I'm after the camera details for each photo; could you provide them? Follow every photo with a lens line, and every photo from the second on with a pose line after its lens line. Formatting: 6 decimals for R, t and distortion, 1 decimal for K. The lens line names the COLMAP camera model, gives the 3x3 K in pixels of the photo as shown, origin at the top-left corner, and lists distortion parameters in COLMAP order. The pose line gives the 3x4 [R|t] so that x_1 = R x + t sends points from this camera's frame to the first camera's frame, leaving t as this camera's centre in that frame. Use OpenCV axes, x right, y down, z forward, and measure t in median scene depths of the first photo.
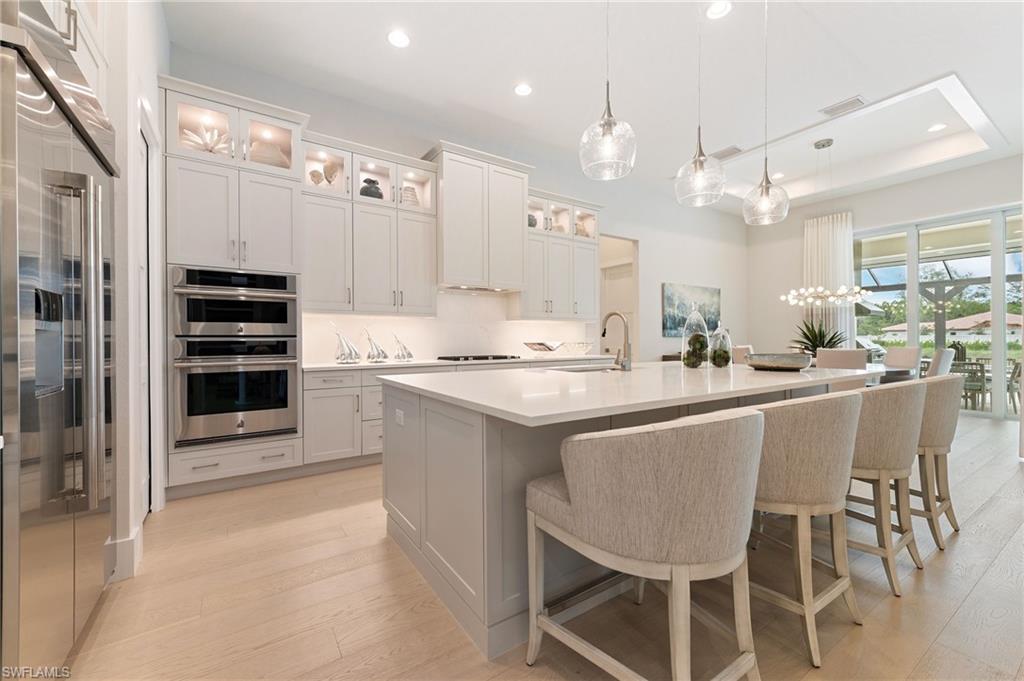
lens RADIAL K [[408.0, 0, 529.5], [0, 408.0, 339.5], [0, 0, 1]] dist [0.017967, -0.000480]
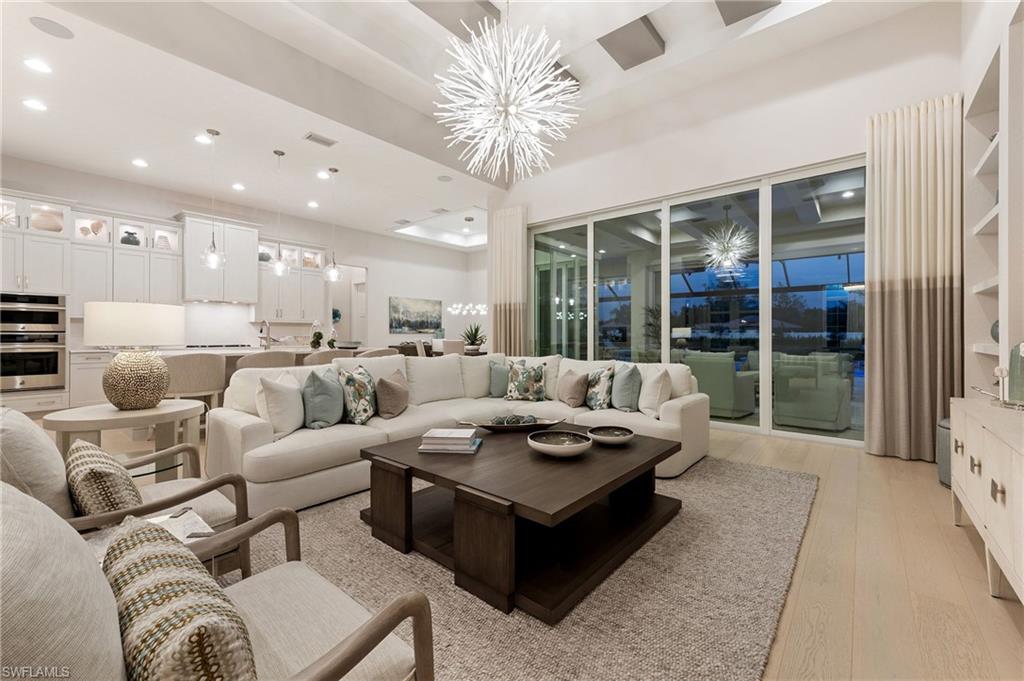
lens RADIAL K [[408.0, 0, 504.8], [0, 408.0, 334.8], [0, 0, 1]] dist [0.017967, -0.000480]
pose [[0.970818, 0.005439, 0.239756, 0.440643], [-0.005671, 0.999984, 0.000279, -0.004083], [-0.239750, -0.001631, 0.970833, -0.620967]]
